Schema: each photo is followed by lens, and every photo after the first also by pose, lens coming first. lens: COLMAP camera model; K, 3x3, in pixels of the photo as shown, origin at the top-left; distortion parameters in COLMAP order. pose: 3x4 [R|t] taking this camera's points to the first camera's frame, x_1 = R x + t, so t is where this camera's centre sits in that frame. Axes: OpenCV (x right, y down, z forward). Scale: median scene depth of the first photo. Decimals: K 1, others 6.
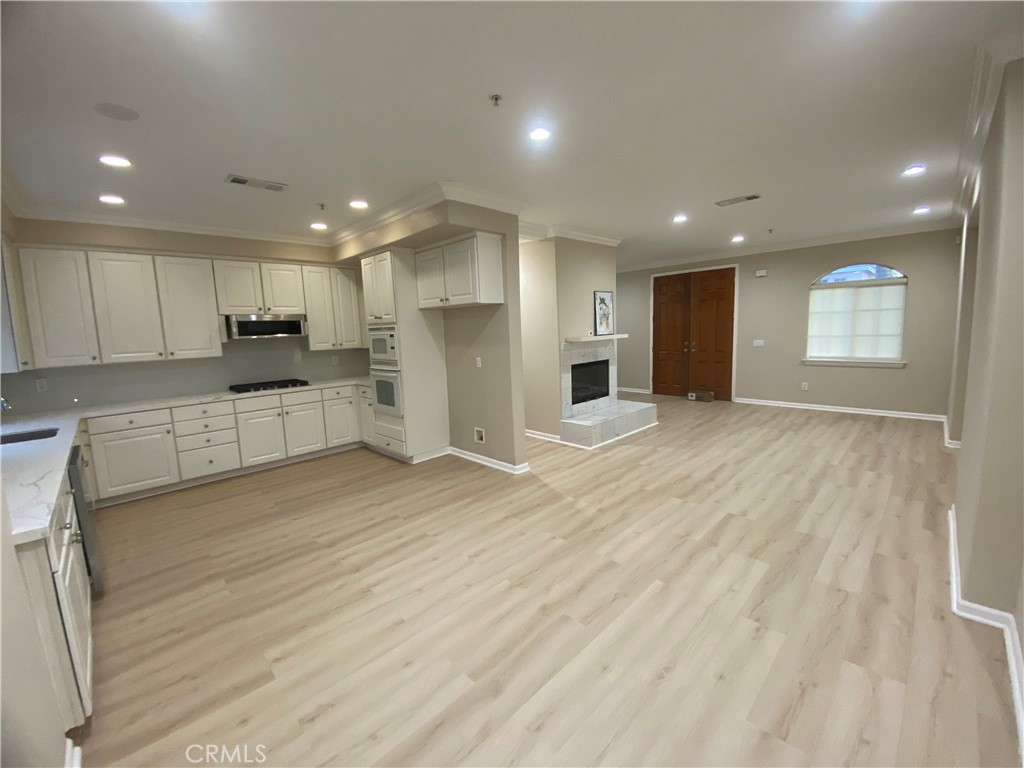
lens RADIAL K [[413.1, 0, 504.1], [0, 413.1, 380.4], [0, 0, 1]] dist [0.001181, -0.002698]
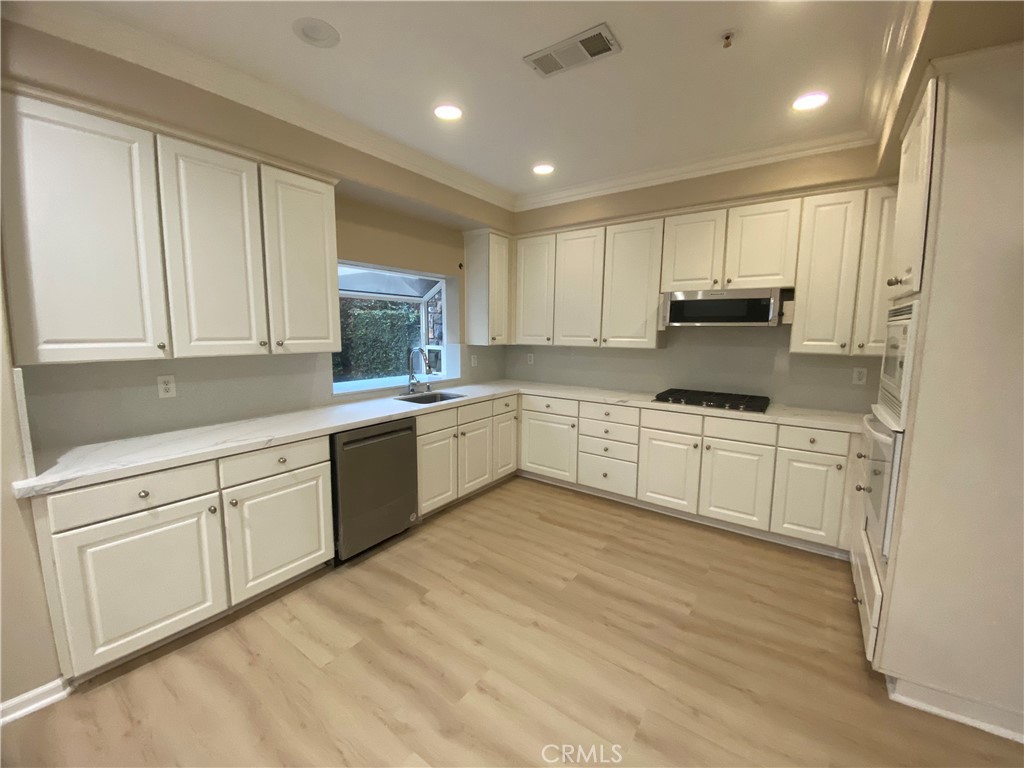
lens RADIAL K [[413.1, 0, 504.7], [0, 413.1, 378.8], [0, 0, 1]] dist [0.001181, -0.002698]
pose [[0.175878, 0.157998, -0.971650, 0.014113], [-0.137418, 0.981312, 0.134695, -0.071604], [0.974773, 0.109832, 0.194303, 0.624532]]
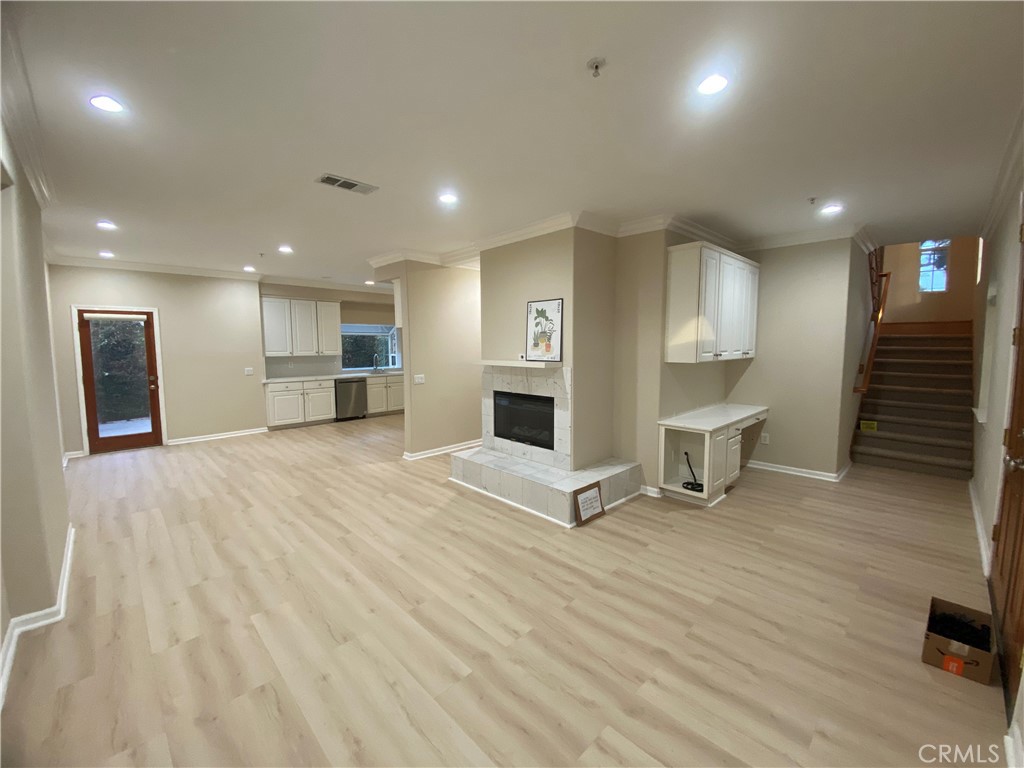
lens RADIAL K [[413.1, 0, 510.6], [0, 413.1, 379.6], [0, 0, 1]] dist [0.001181, -0.002698]
pose [[0.010007, 0.127647, -0.991769, 1.257195], [-0.119837, 0.984824, 0.125544, -0.213573], [0.992743, 0.117595, 0.025152, 1.233209]]
